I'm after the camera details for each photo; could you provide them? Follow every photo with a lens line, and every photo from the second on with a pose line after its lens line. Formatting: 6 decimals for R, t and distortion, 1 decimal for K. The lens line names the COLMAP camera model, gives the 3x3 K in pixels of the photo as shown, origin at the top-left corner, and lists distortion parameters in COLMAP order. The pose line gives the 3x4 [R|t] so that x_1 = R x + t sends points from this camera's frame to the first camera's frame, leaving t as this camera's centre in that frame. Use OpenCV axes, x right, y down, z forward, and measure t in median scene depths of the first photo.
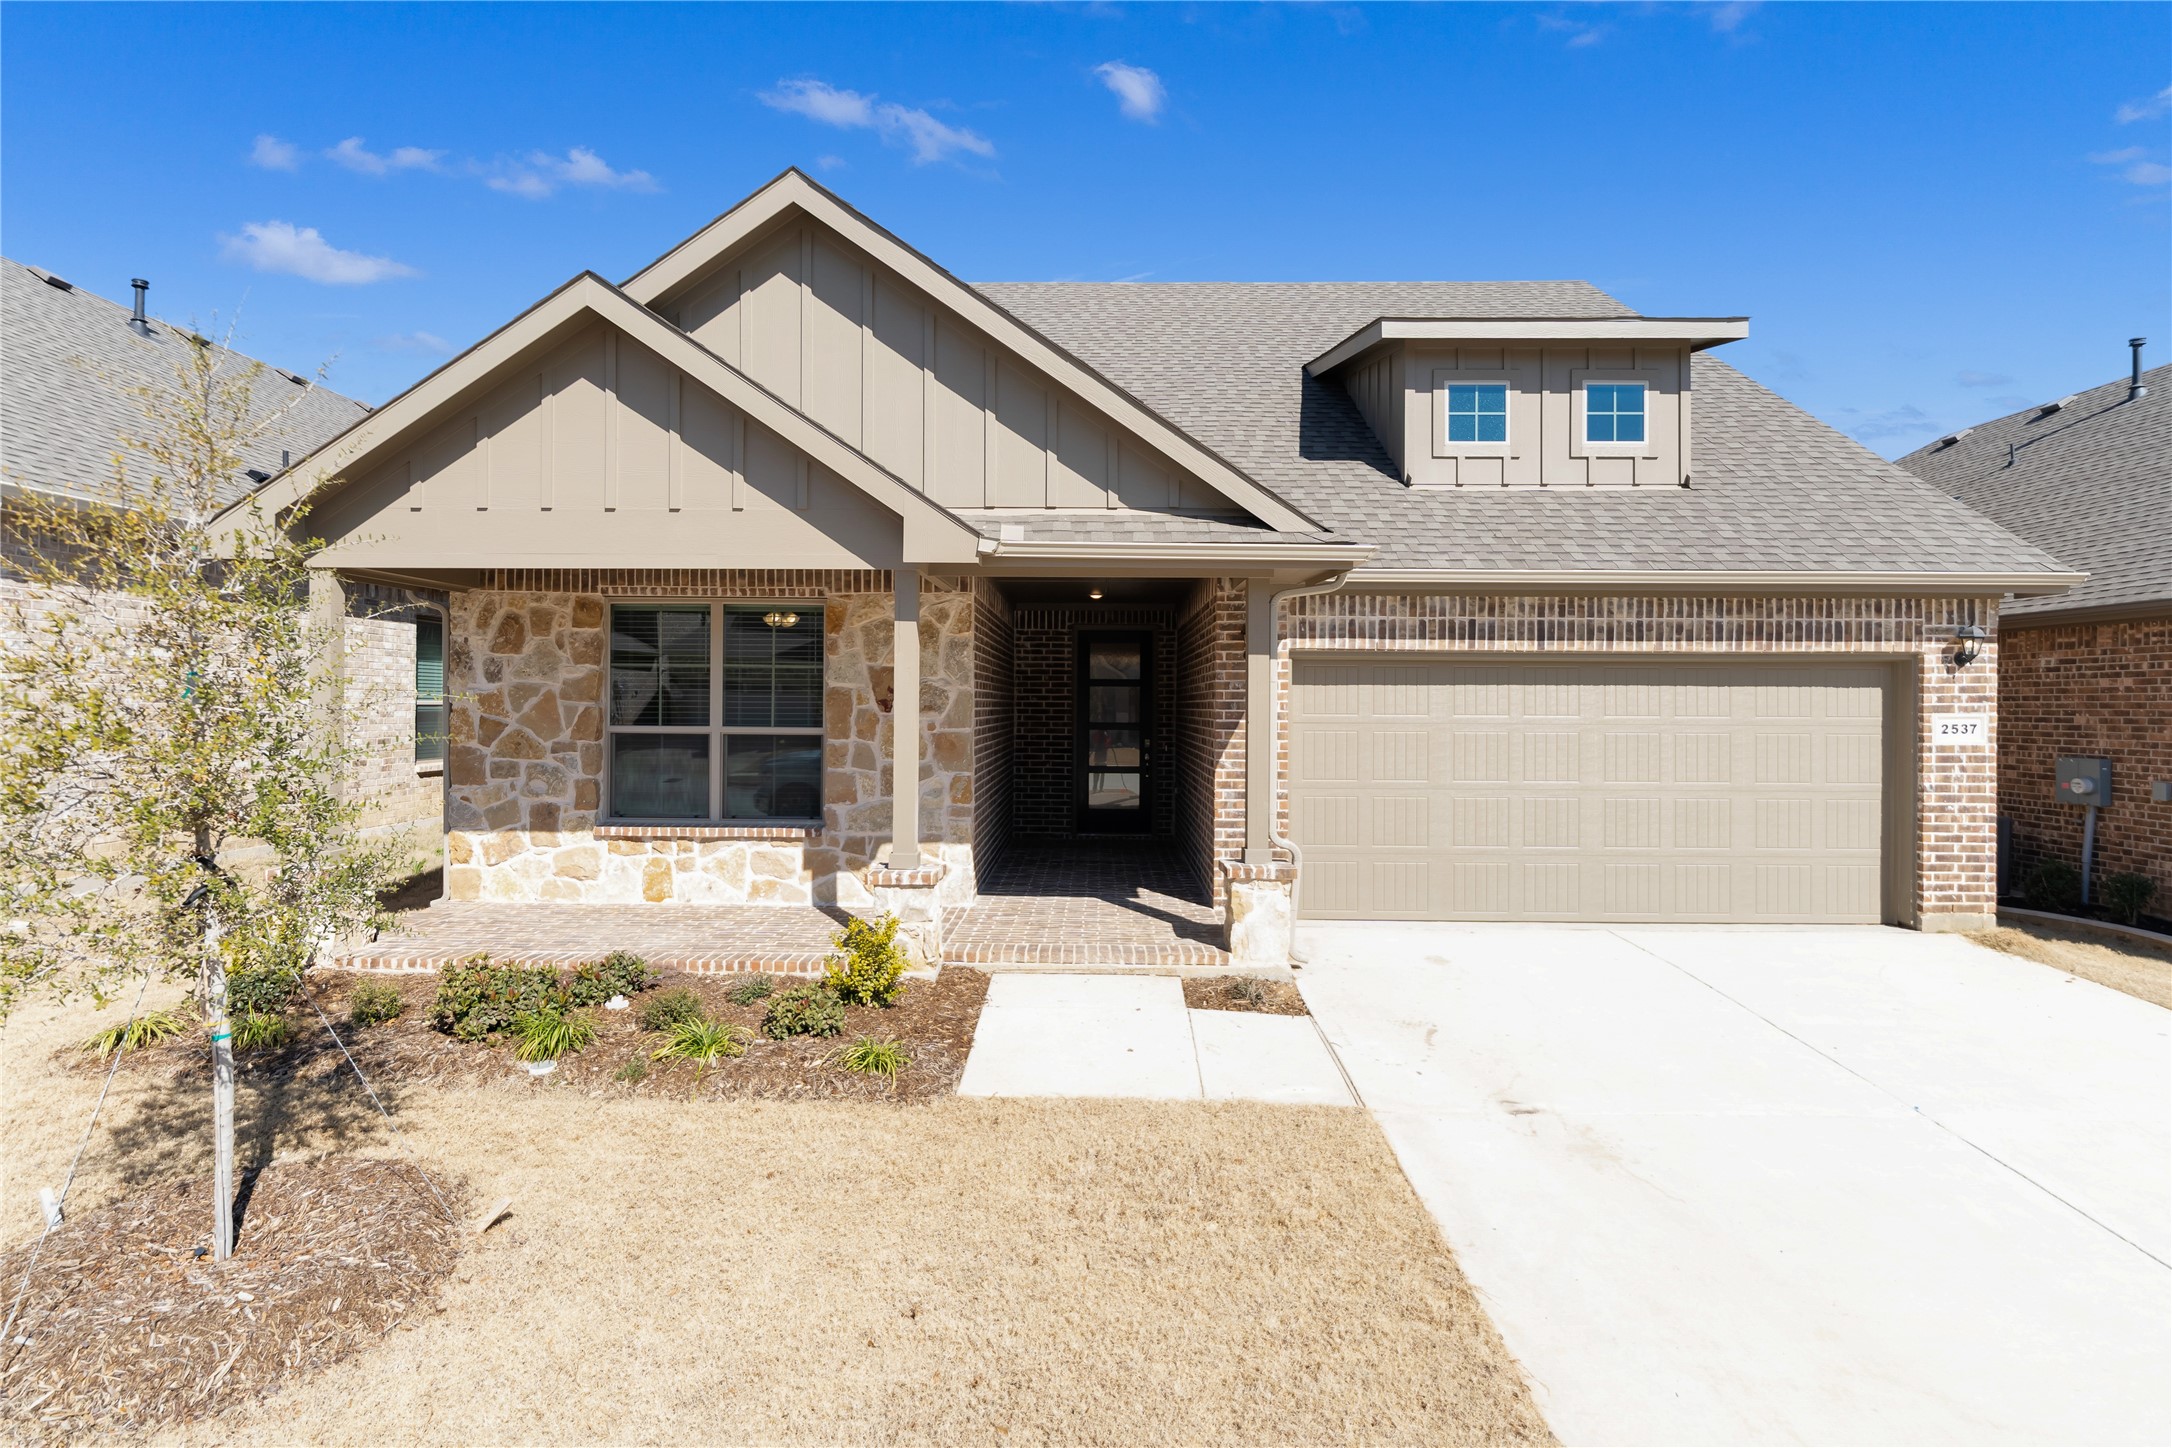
lens RADIAL K [[870.5, 0, 1091.7], [0, 870.5, 721.1], [0, 0, 1]] dist [0.011543, 0.000575]
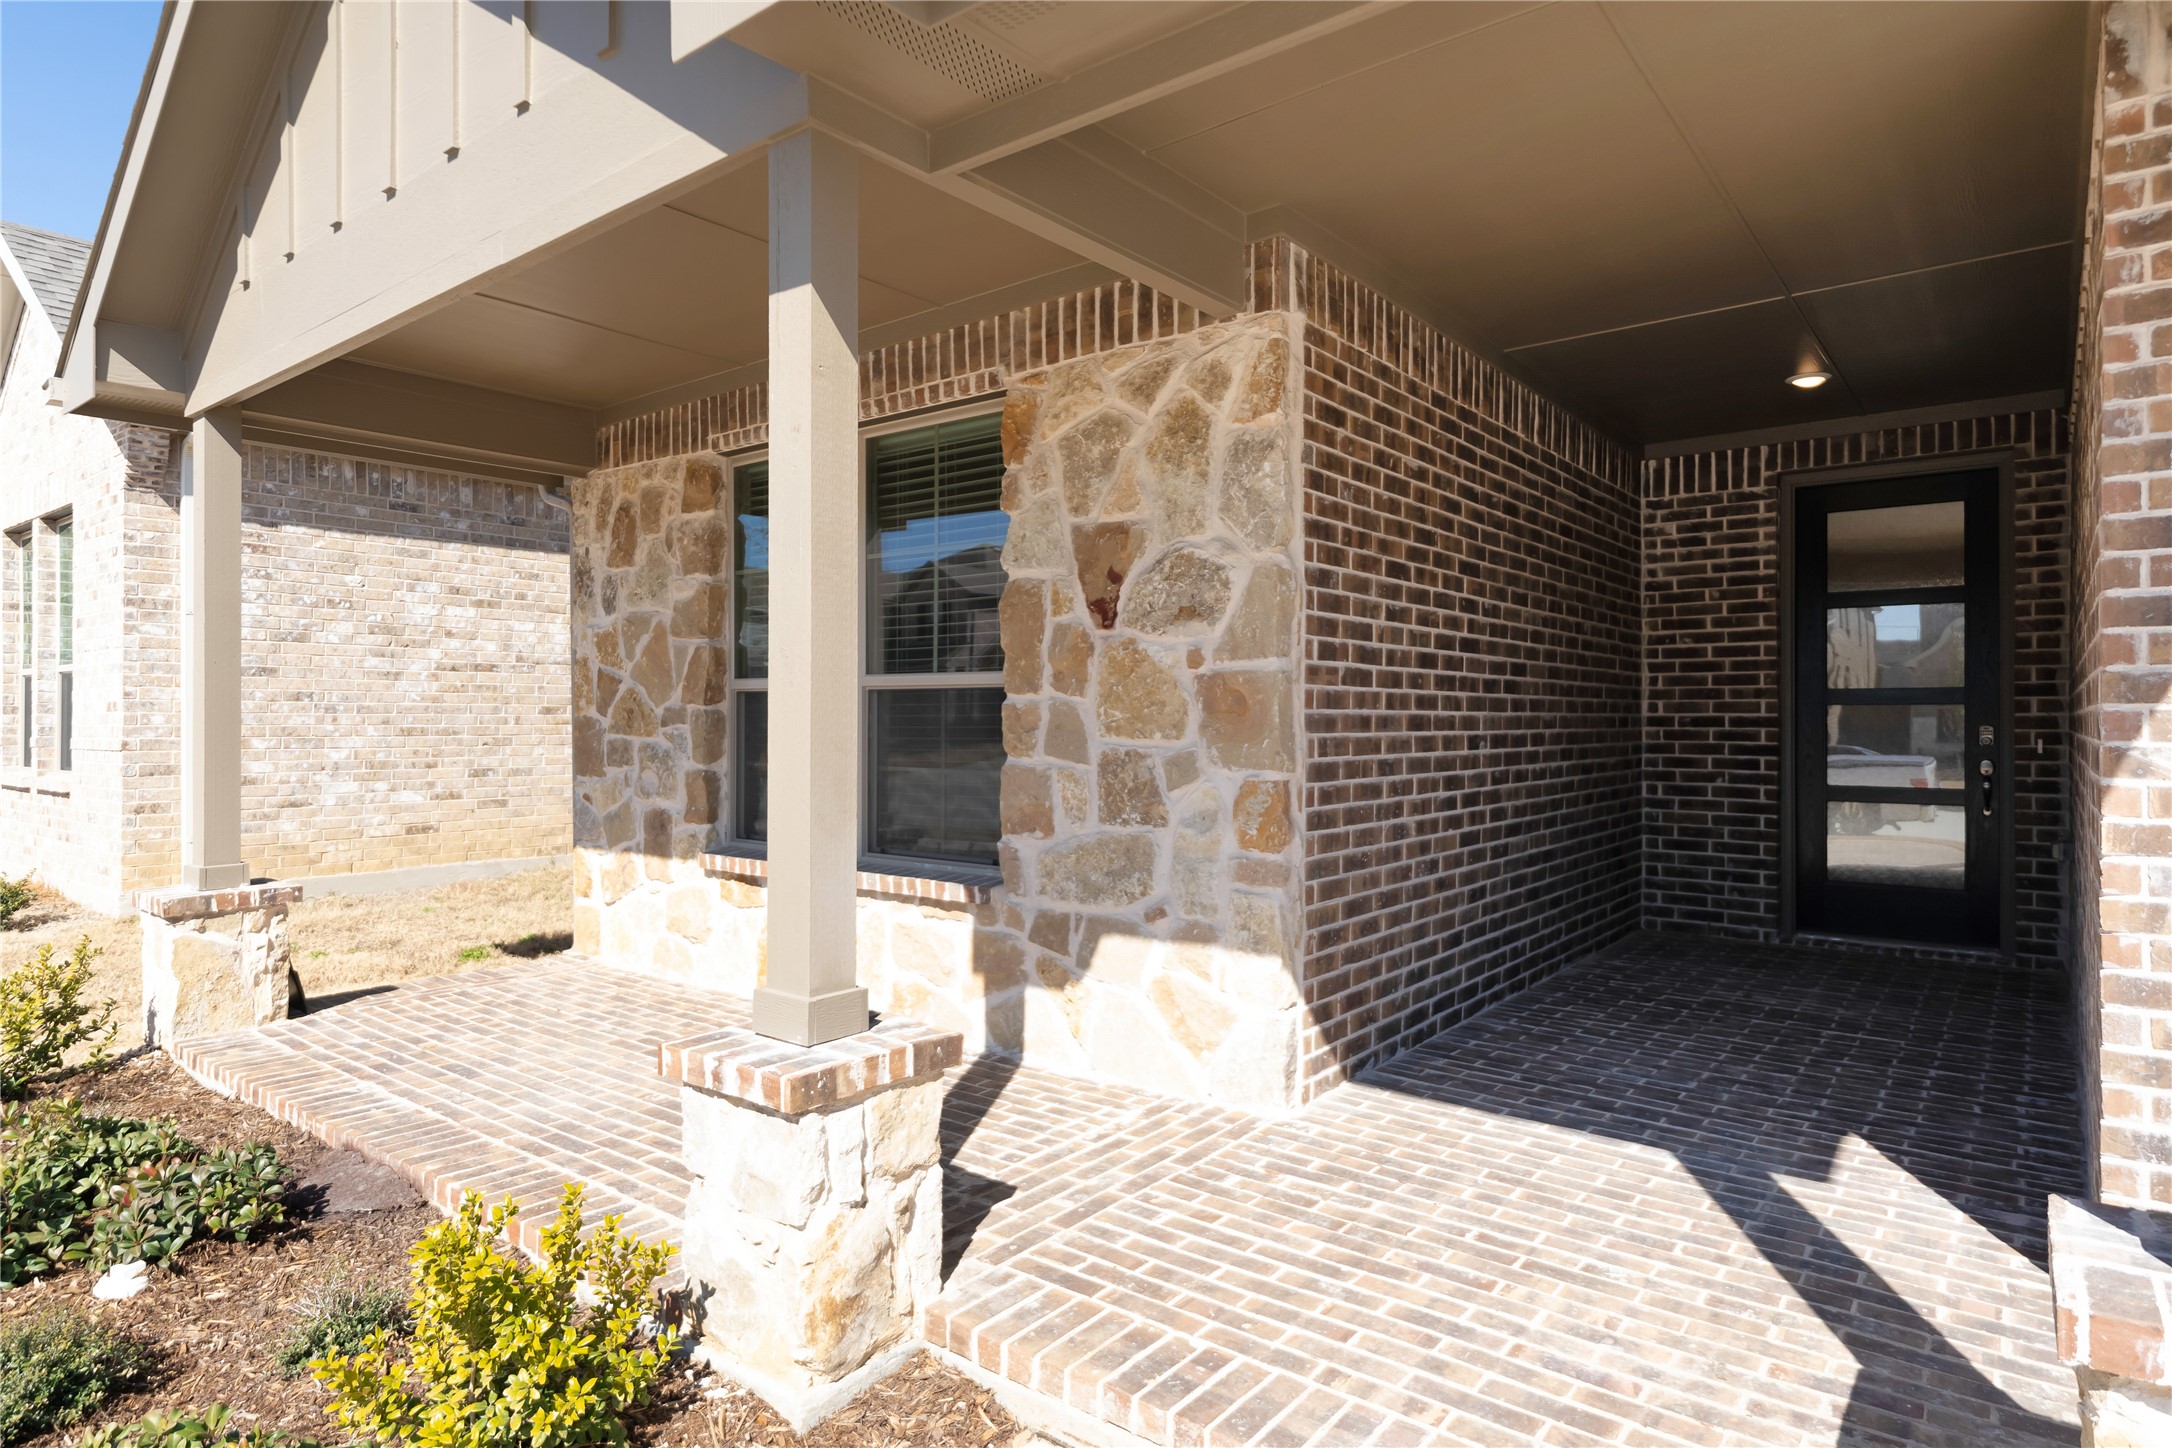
lens RADIAL K [[1201.8, 0, 1083.0], [0, 1201.8, 716.4], [0, 0, 1]] dist [0.012164, -0.000952]
pose [[0.806646, -0.006601, -0.590998, 0.105034], [0.001850, 0.999961, -0.008645, 0.037886], [0.591032, 0.005880, 0.806627, 0.508902]]
